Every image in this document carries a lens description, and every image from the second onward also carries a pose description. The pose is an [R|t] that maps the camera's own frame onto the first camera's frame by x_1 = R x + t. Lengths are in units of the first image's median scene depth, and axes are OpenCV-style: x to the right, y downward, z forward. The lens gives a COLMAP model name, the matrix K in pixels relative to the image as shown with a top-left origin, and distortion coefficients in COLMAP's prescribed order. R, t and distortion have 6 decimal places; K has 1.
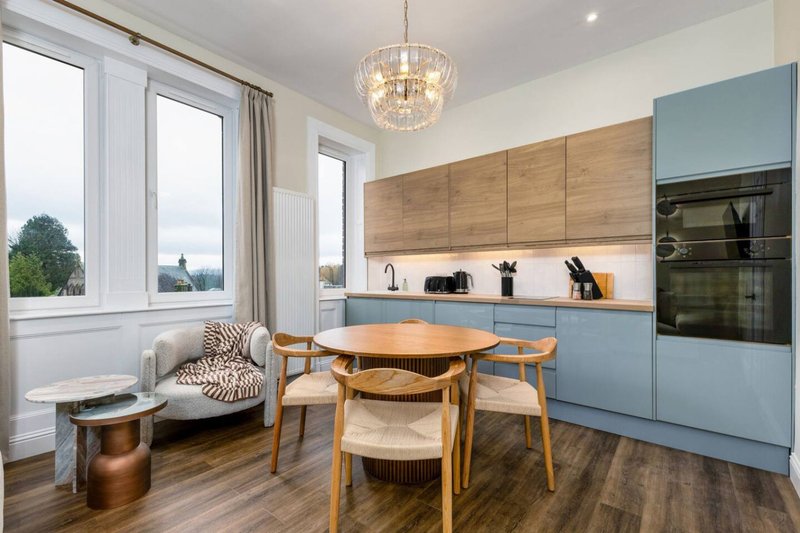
lens RADIAL K [[350.3, 0, 393.3], [0, 350.3, 272.6], [0, 0, 1]] dist [0.001679, -0.002077]
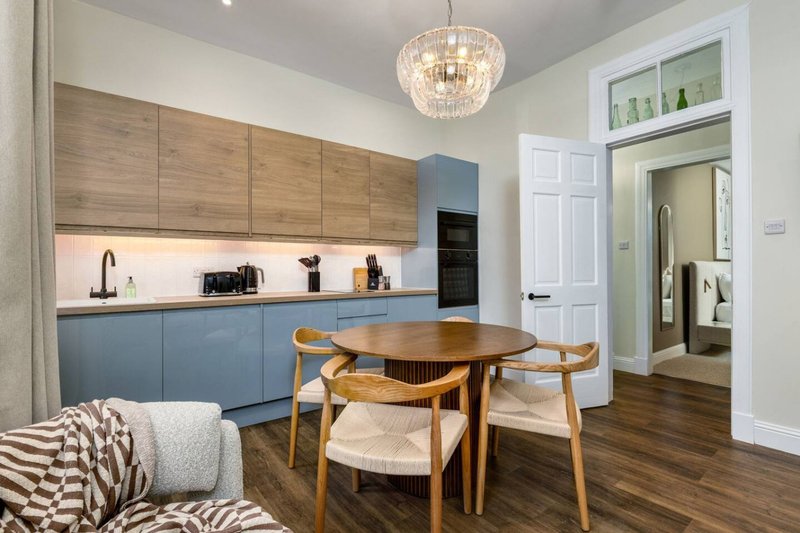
lens RADIAL K [[386.6, 0, 403.5], [0, 386.6, 263.6], [0, 0, 1]] dist [-0.001850, -0.002040]
pose [[0.225032, 0.015316, 0.974231, -0.639306], [-0.003675, 0.999883, -0.014871, 0.005311], [-0.974344, -0.000234, 0.225062, 0.526209]]
